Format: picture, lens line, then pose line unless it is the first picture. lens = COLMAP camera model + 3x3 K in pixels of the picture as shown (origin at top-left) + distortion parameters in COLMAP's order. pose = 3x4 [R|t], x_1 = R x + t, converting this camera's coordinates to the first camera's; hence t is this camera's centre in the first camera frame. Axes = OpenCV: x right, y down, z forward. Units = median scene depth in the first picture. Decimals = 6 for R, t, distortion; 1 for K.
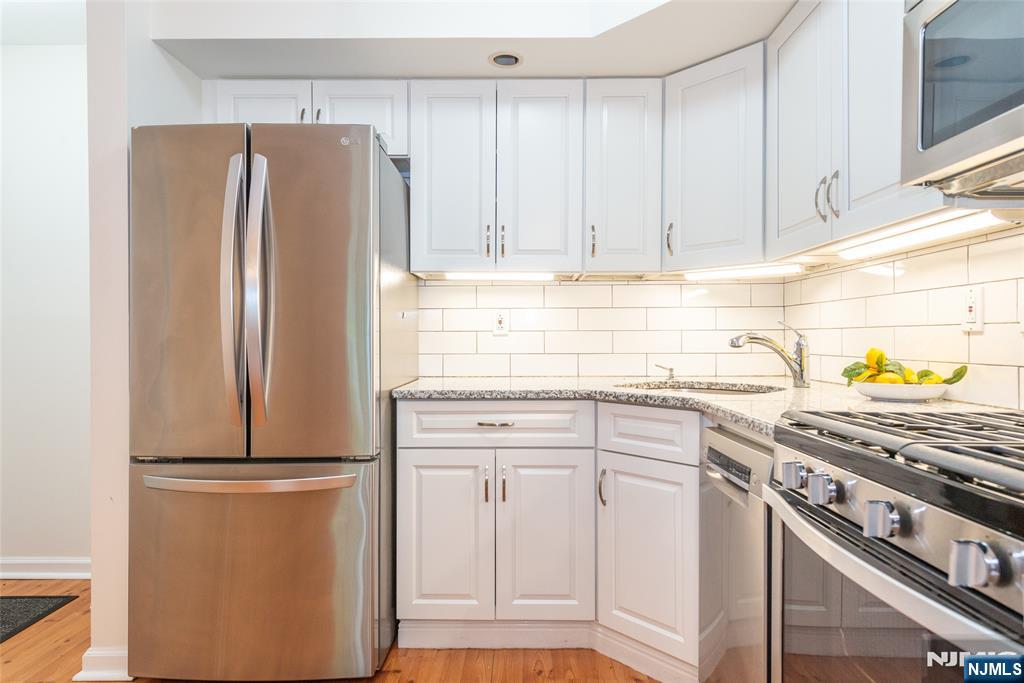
lens RADIAL K [[591.7, 0, 509.0], [0, 591.7, 338.5], [0, 0, 1]] dist [0.029417, -0.000357]
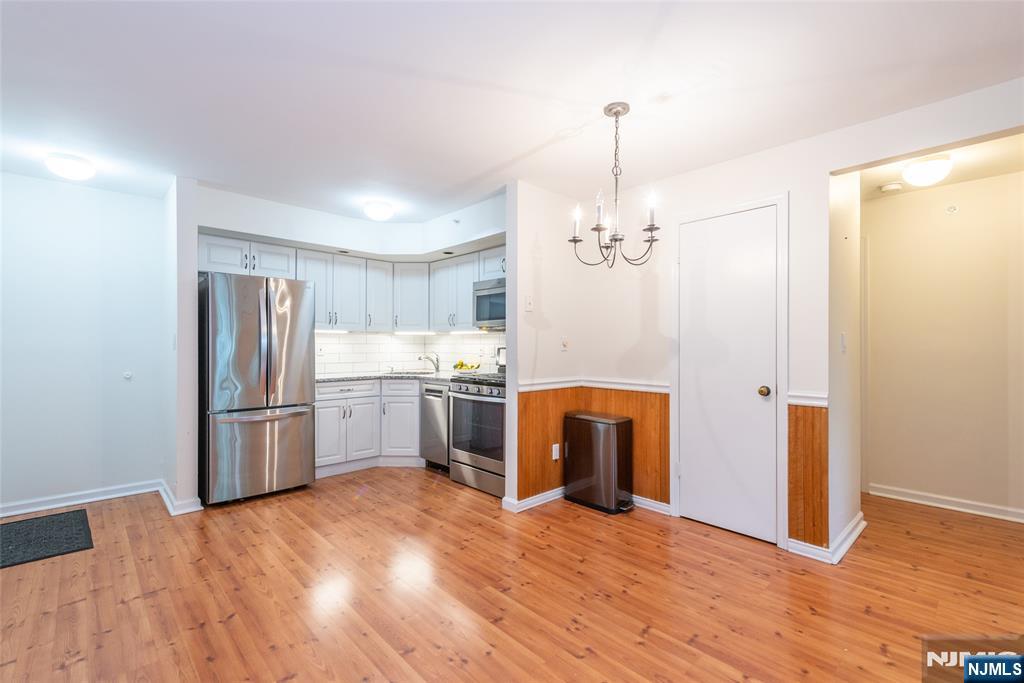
lens RADIAL K [[461.3, 0, 512.0], [0, 461.3, 341.5], [0, 0, 1]] dist [0.011507, -0.000170]
pose [[0.712385, 0.006991, 0.701754, -0.988661], [-0.003079, 0.999972, -0.006836, -0.066856], [-0.701782, 0.002709, 0.712386, -1.066758]]
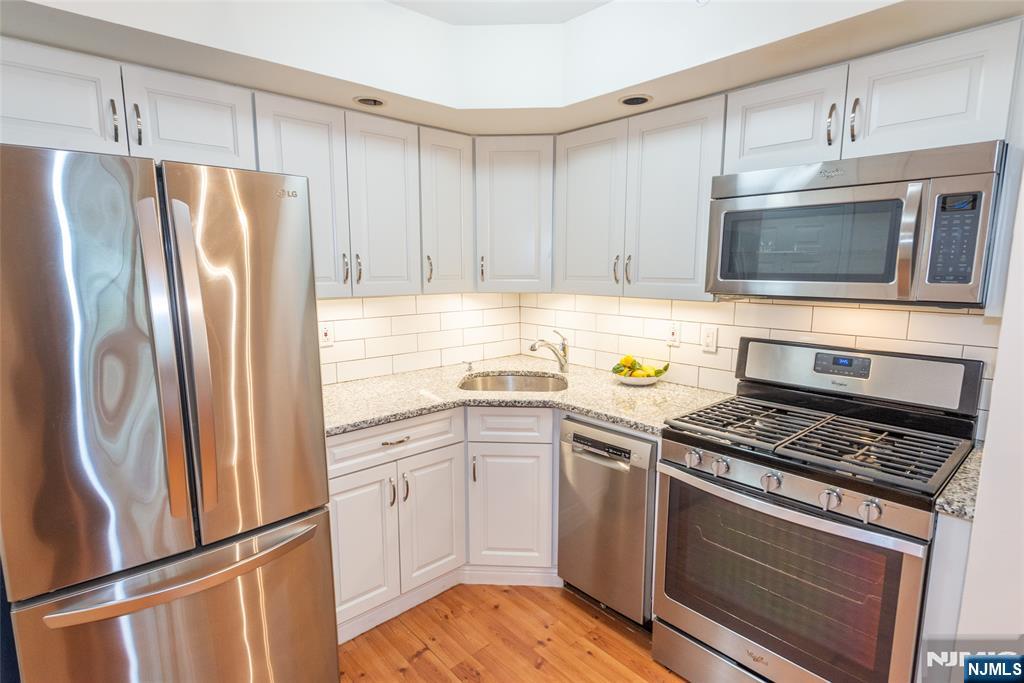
lens RADIAL K [[531.7, 0, 507.2], [0, 531.7, 342.0], [0, 0, 1]] dist [0.021250, -0.000965]
pose [[0.732390, -0.101000, 0.673353, -0.556276], [0.000456, 0.989010, 0.147850, -0.205341], [-0.680885, -0.107977, 0.724387, 0.113093]]
